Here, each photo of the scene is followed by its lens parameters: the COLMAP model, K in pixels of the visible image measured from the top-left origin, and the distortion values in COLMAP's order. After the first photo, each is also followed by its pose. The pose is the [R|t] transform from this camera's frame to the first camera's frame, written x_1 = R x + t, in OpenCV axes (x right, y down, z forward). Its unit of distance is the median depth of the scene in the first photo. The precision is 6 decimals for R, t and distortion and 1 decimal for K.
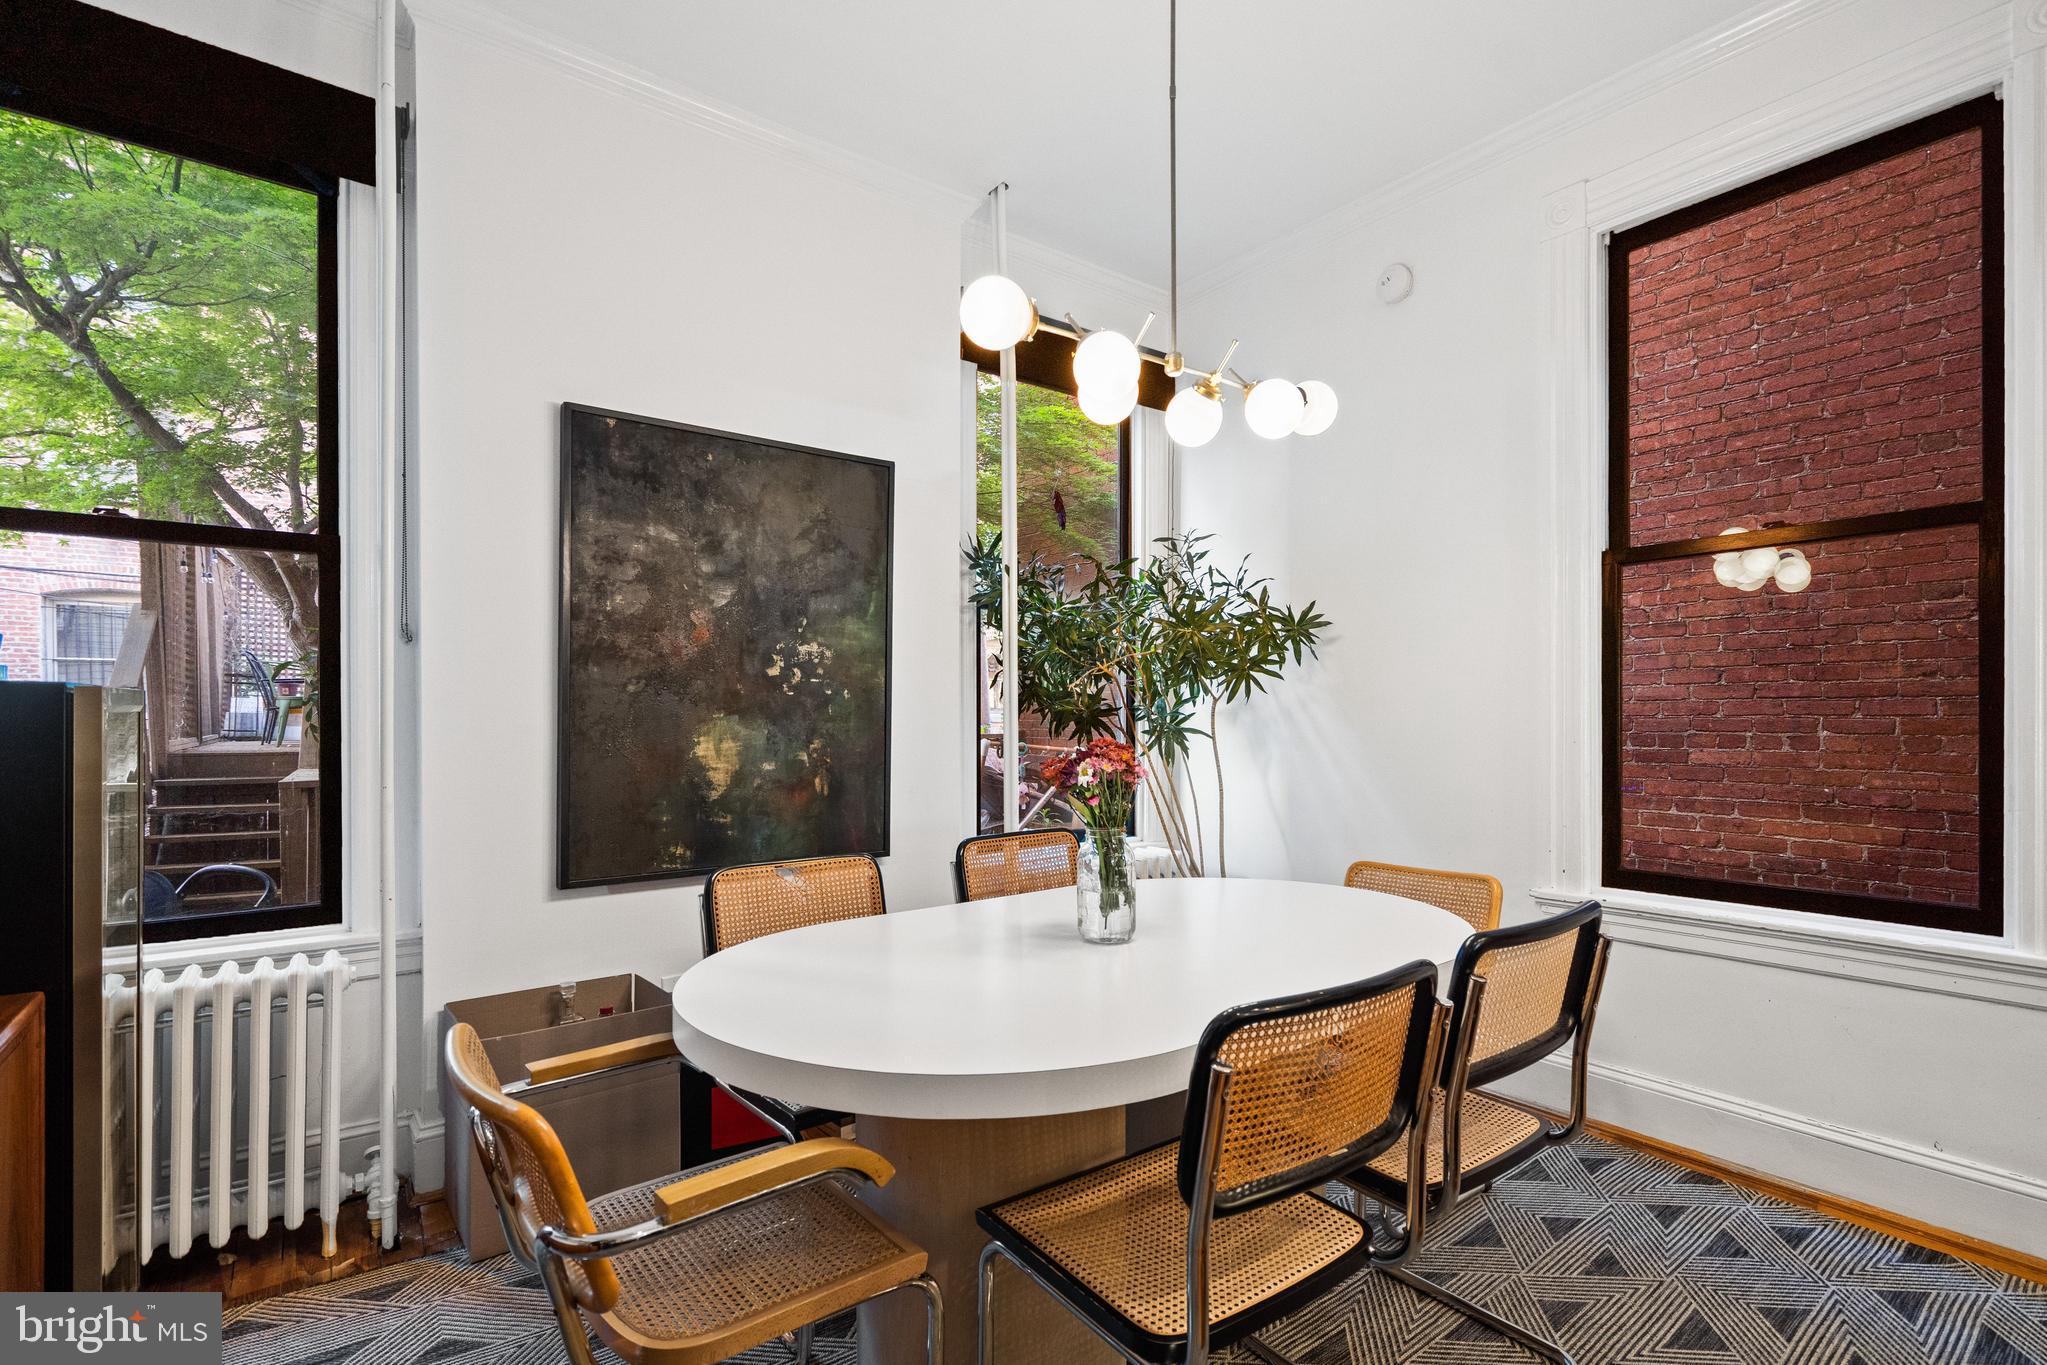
lens RADIAL K [[946.1, 0, 1022.5], [0, 946.1, 714.4], [0, 0, 1]] dist [-0.015040, 0.000840]
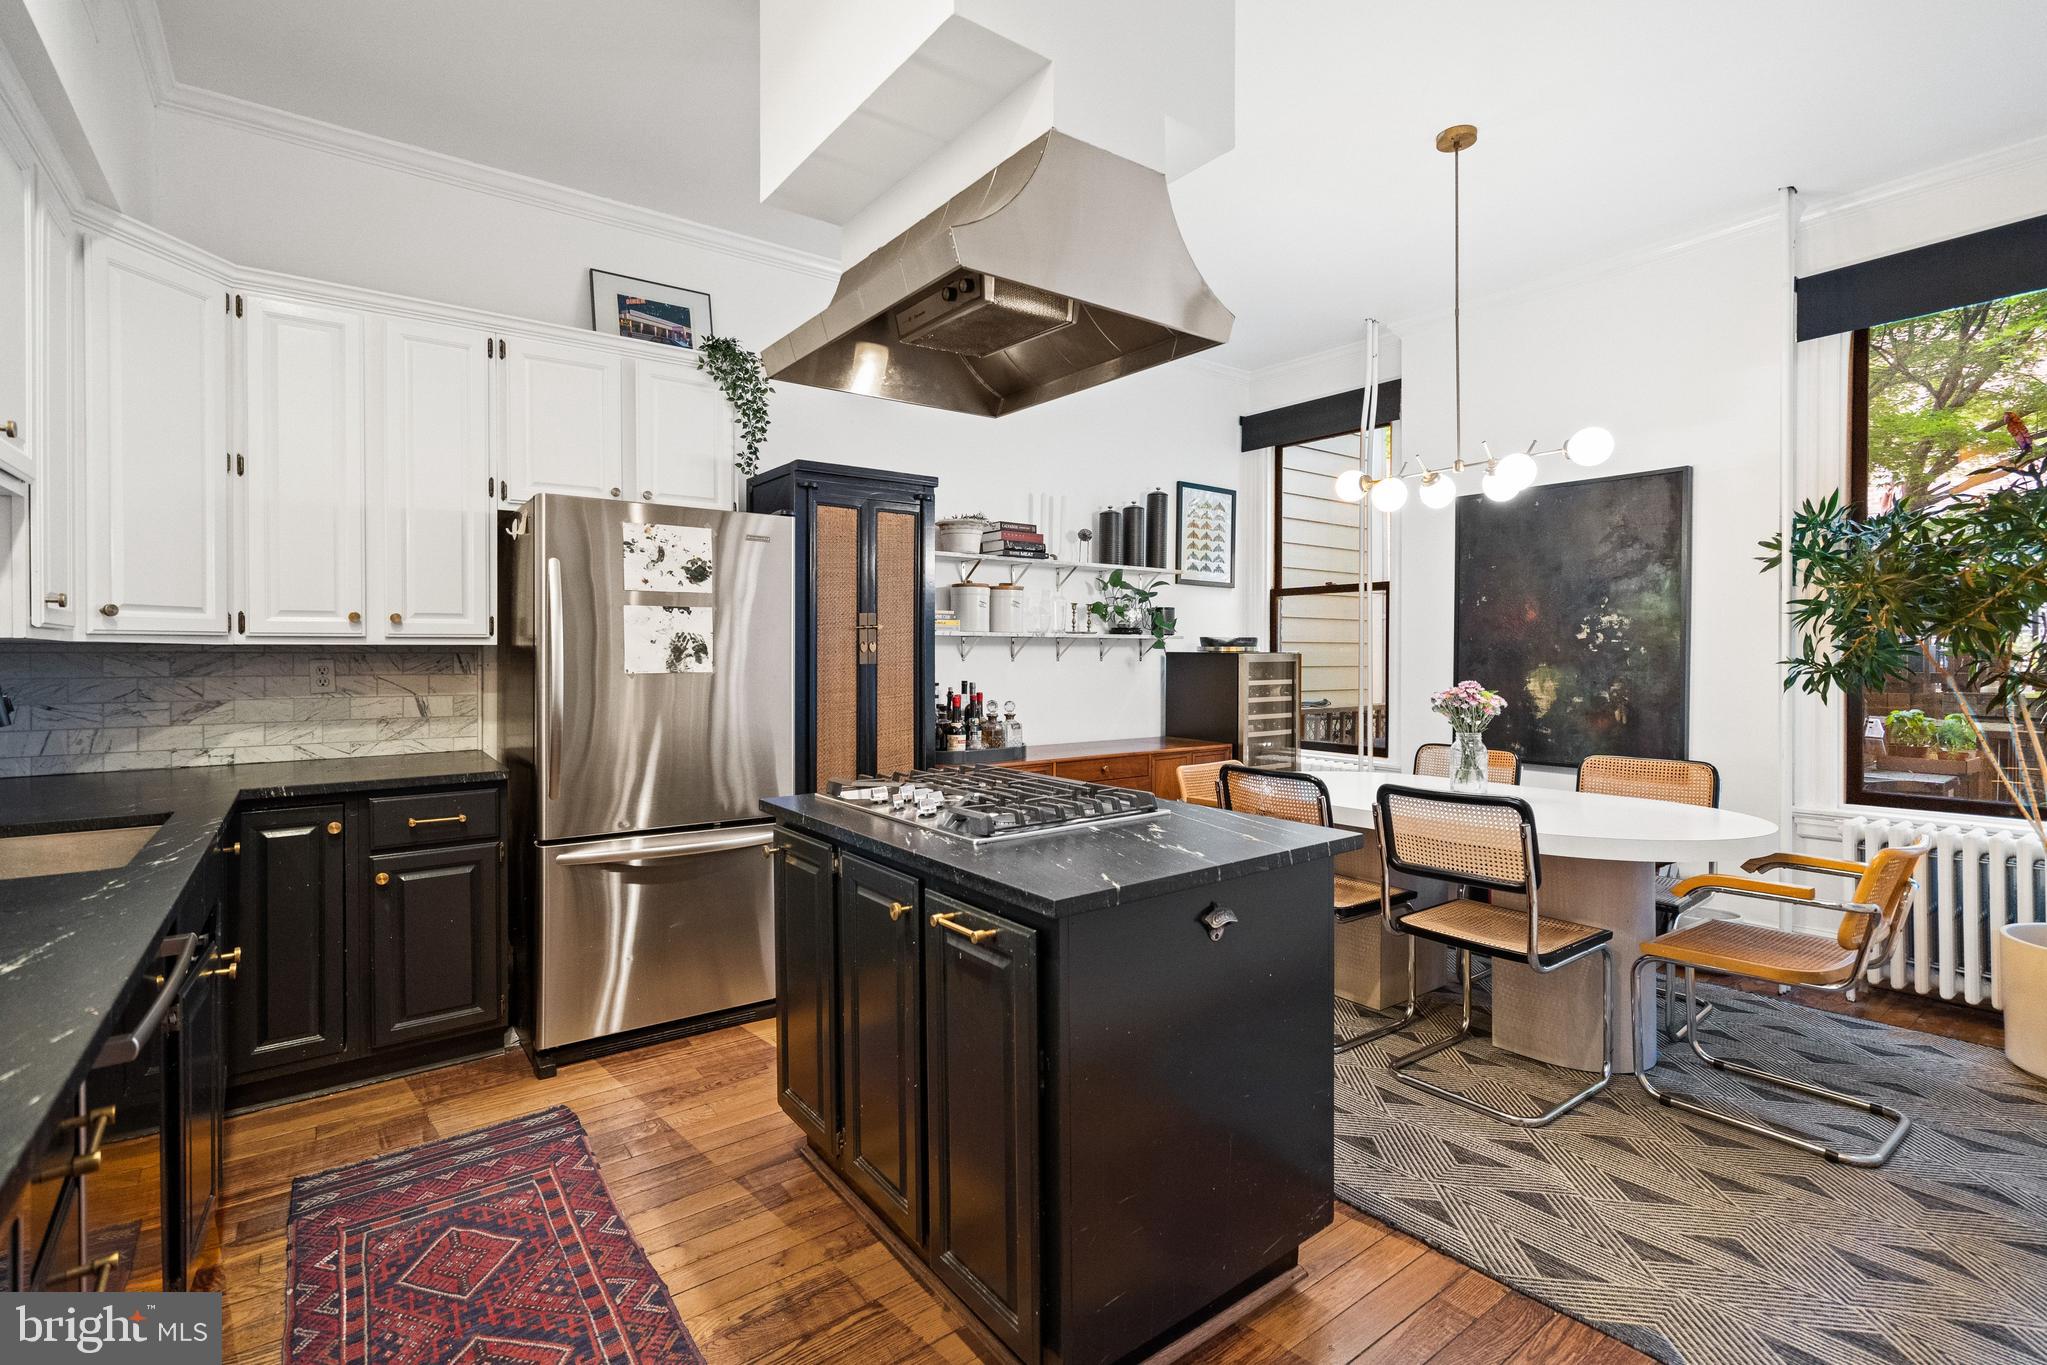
lens RADIAL K [[938.0, 0, 1024.8], [0, 938.0, 659.7], [0, 0, 1]] dist [-0.005509, -0.000506]
pose [[-0.007663, 0.004053, -0.999962, 1.273109], [-0.000108, 0.999992, 0.004053, -0.014782], [0.999971, 0.000139, -0.007663, 0.144368]]
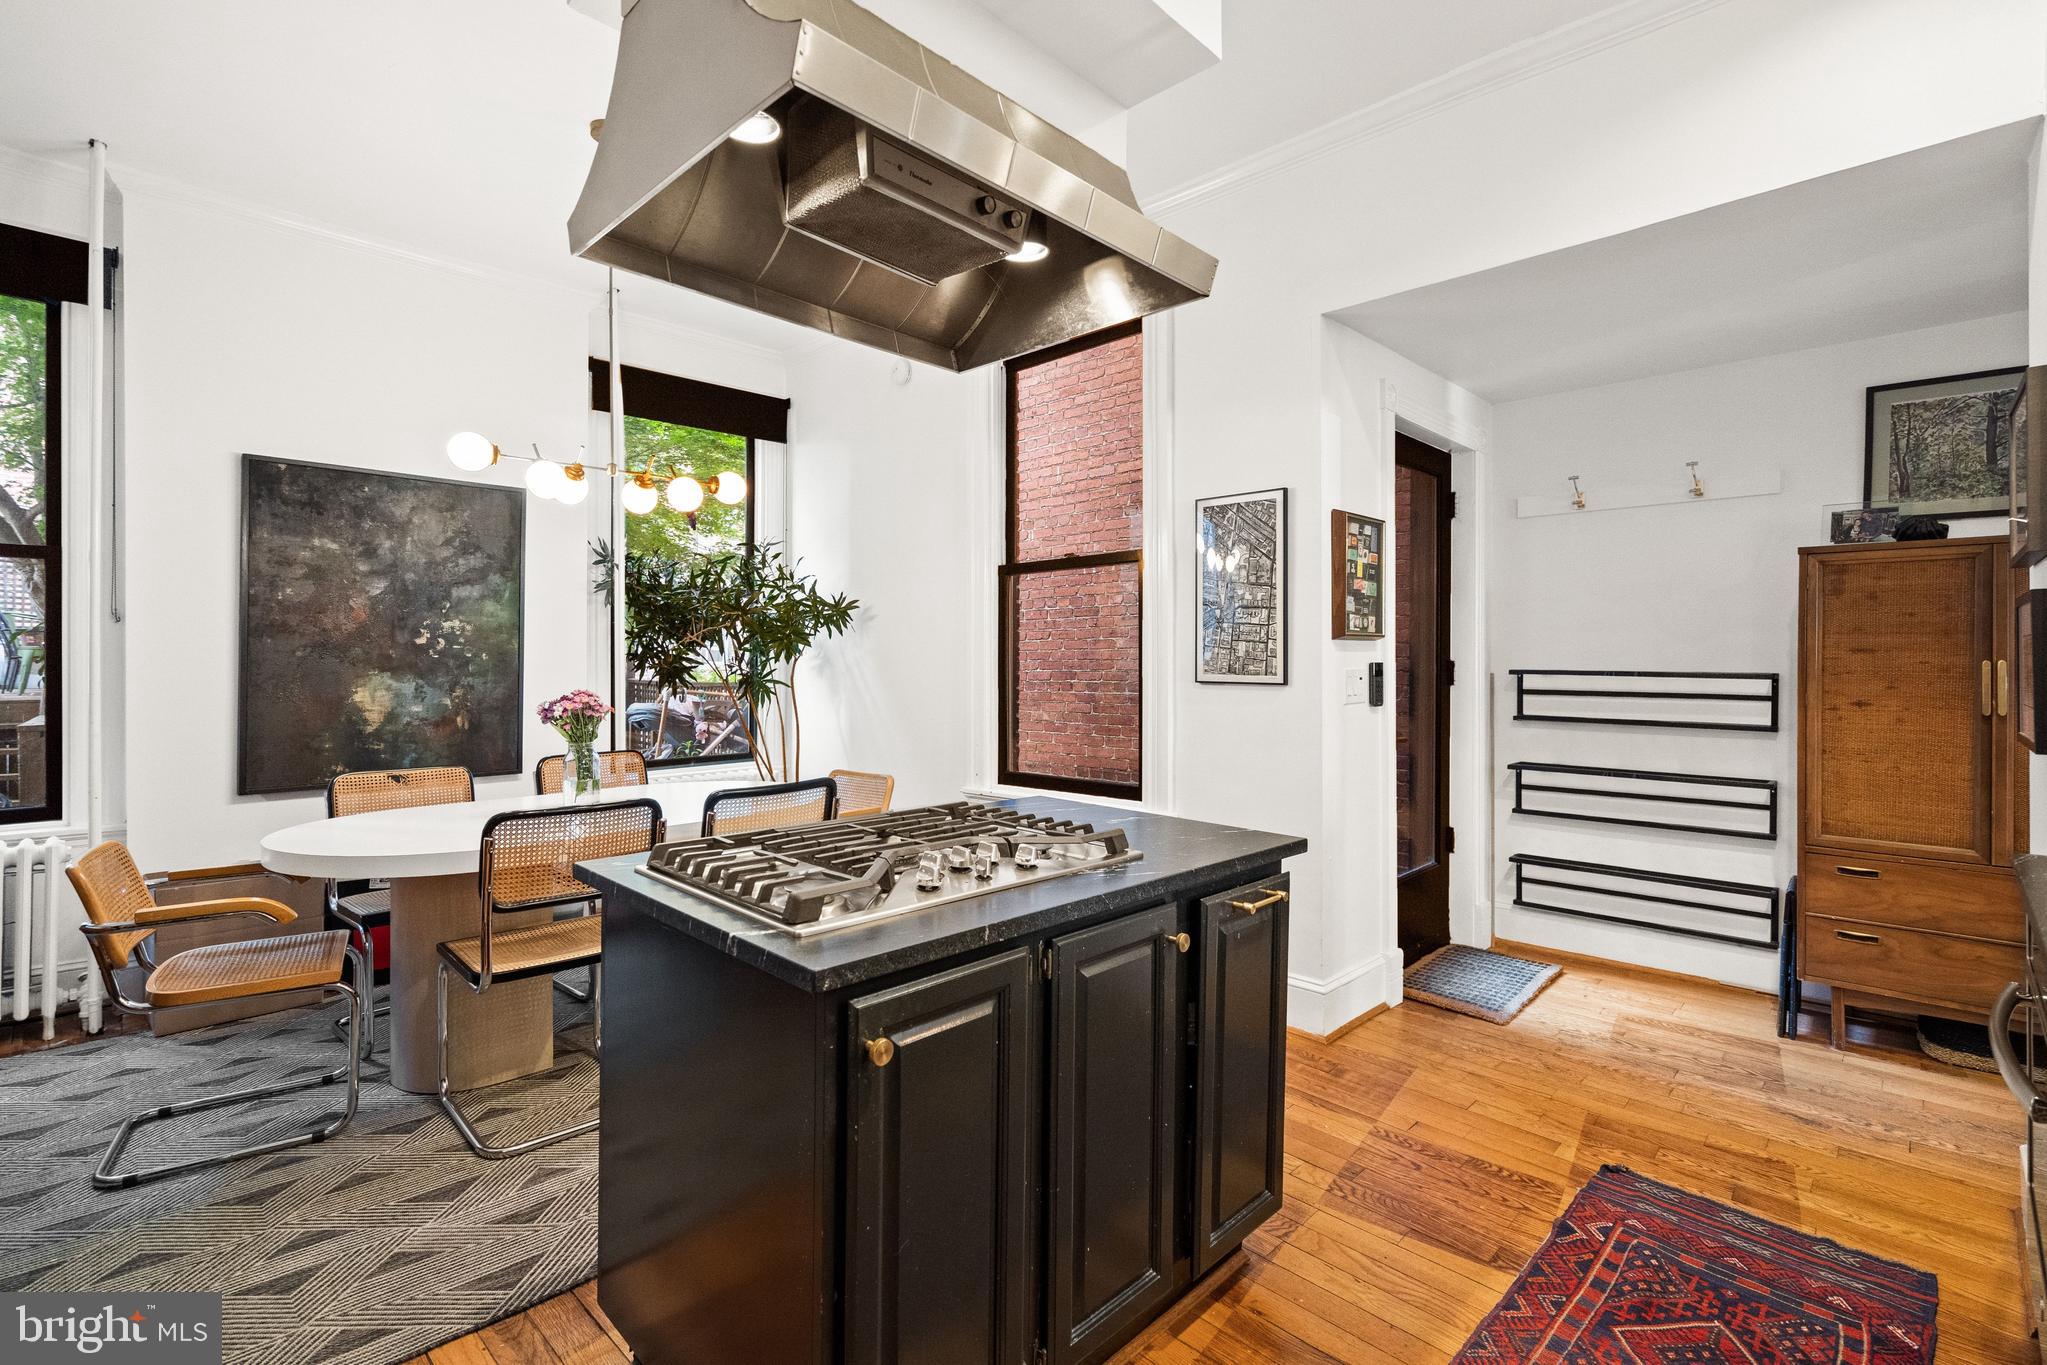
lens RADIAL K [[938.0, 0, 1024.8], [0, 938.0, 659.7], [0, 0, 1]] dist [-0.005509, -0.000506]
pose [[0.987850, 0.001494, 0.155401, 0.424265], [-0.001110, 0.999996, -0.002560, -0.015685], [-0.155404, 0.002357, 0.987848, -0.531721]]
